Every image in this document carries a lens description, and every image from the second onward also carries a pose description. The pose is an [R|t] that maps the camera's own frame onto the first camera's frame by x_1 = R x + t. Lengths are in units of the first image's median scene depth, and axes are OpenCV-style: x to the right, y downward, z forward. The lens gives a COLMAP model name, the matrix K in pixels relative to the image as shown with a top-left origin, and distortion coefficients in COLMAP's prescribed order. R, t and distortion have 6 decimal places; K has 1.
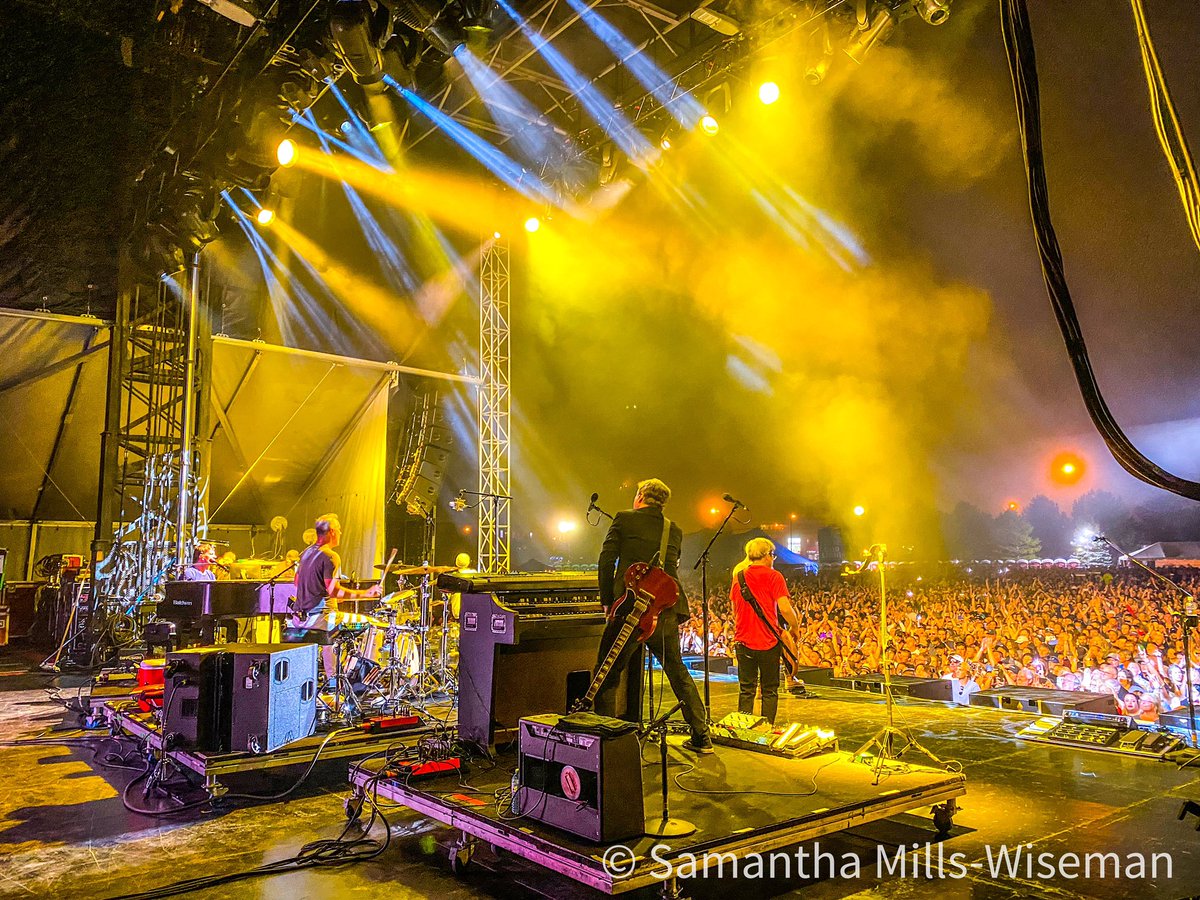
lens RADIAL K [[918.9, 0, 601.9], [0, 918.9, 496.7], [0, 0, 1]] dist [0.030817, -0.004896]
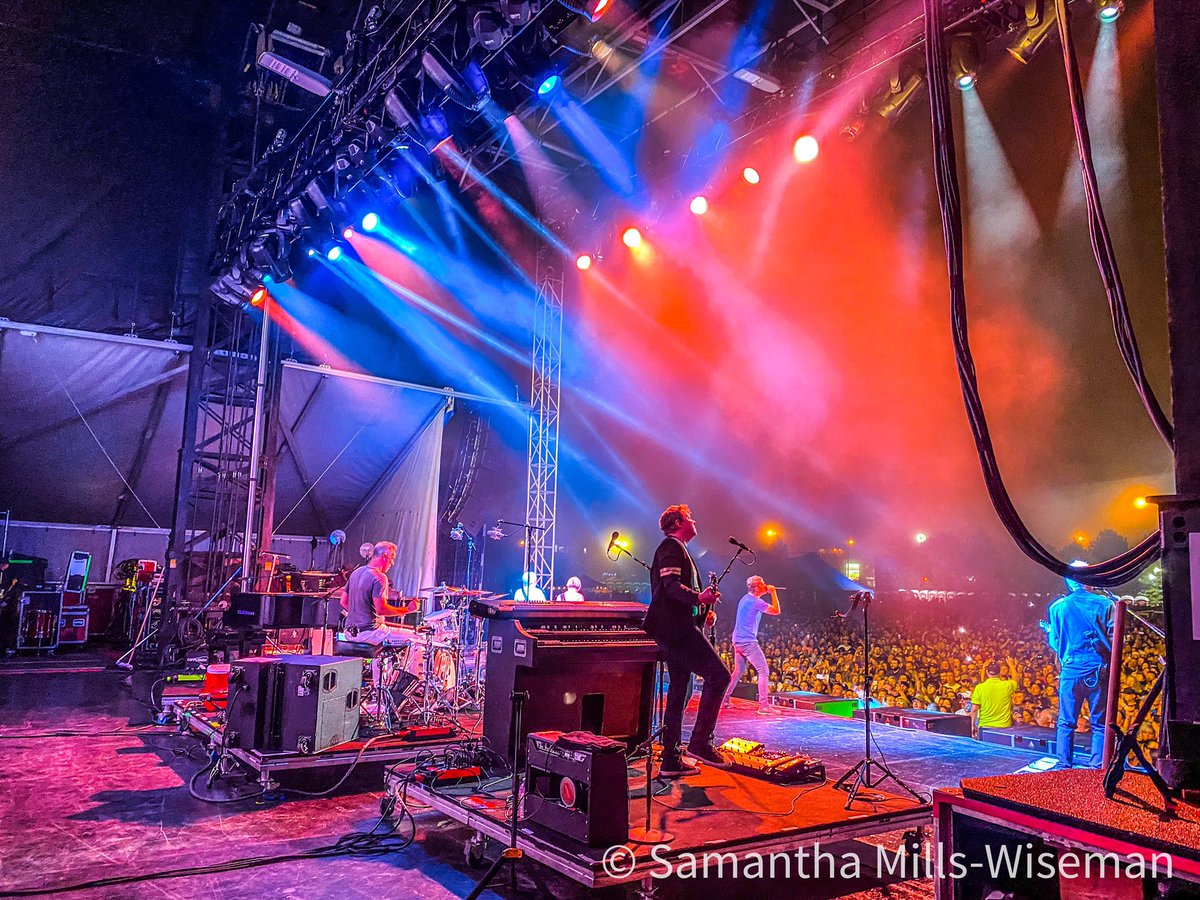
lens RADIAL K [[932.3, 0, 601.7], [0, 932.3, 504.5], [0, 0, 1]] dist [0.027842, 0.001693]
pose [[0.997326, 0.031750, -0.065818, 0.048247], [-0.032215, 0.999463, -0.006004, -0.028167], [0.065592, 0.008108, 0.997814, -0.108348]]
